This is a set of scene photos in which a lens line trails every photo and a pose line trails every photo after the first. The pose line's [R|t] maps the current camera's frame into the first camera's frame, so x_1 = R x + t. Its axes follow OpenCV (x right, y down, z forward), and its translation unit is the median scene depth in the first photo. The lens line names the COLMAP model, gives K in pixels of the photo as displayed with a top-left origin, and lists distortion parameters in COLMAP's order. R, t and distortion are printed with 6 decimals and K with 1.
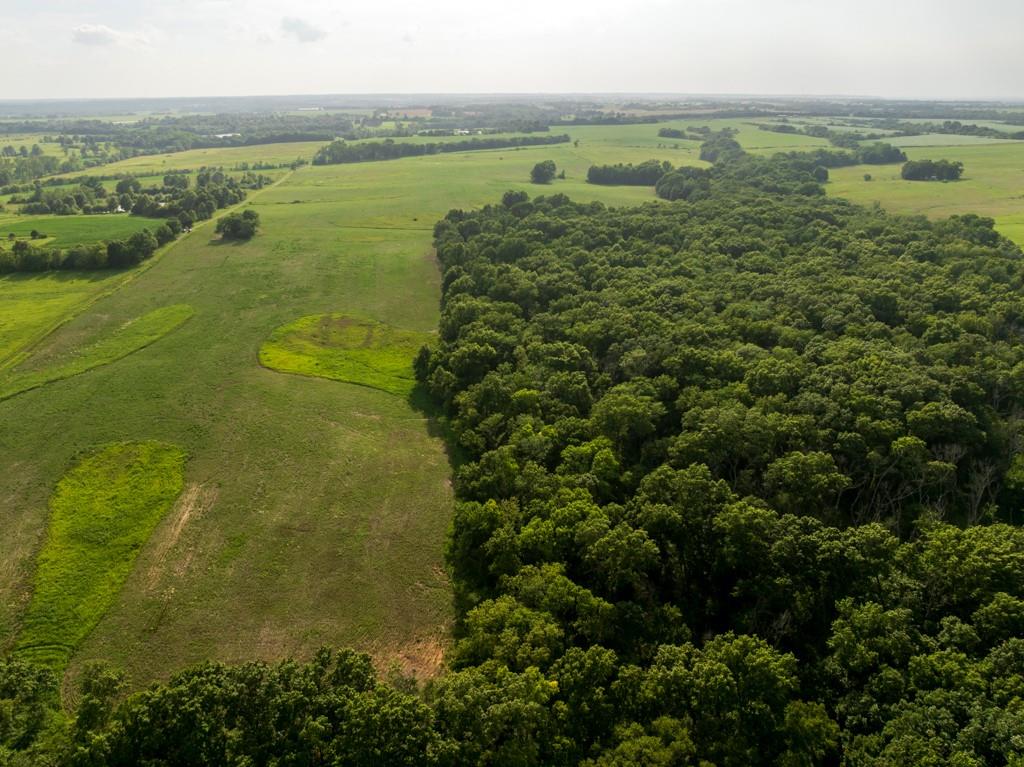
lens RADIAL K [[729.0, 0, 514.9], [0, 729.0, 367.6], [0, 0, 1]] dist [-0.042246, 0.004931]
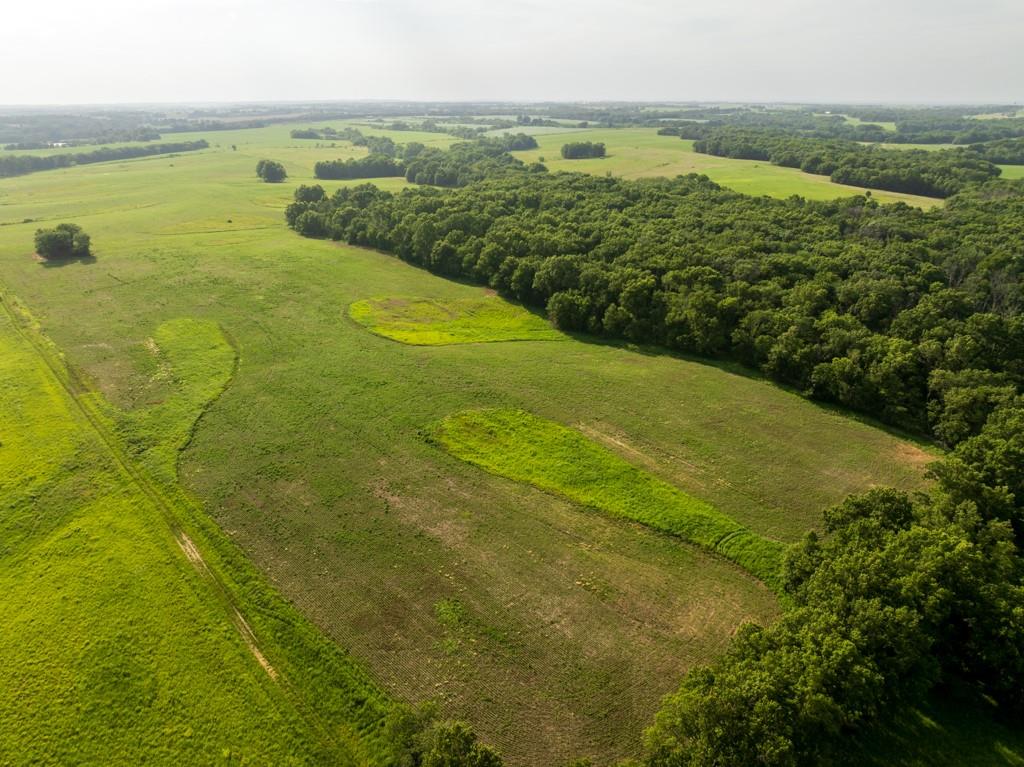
lens RADIAL K [[721.7, 0, 516.9], [0, 721.7, 383.3], [0, 0, 1]] dist [-0.034626, -0.003388]
pose [[0.824832, -0.209138, 0.525274, -0.715956], [0.202382, 0.976723, 0.071084, 0.007131], [-0.527914, 0.047674, 0.847959, 0.114402]]
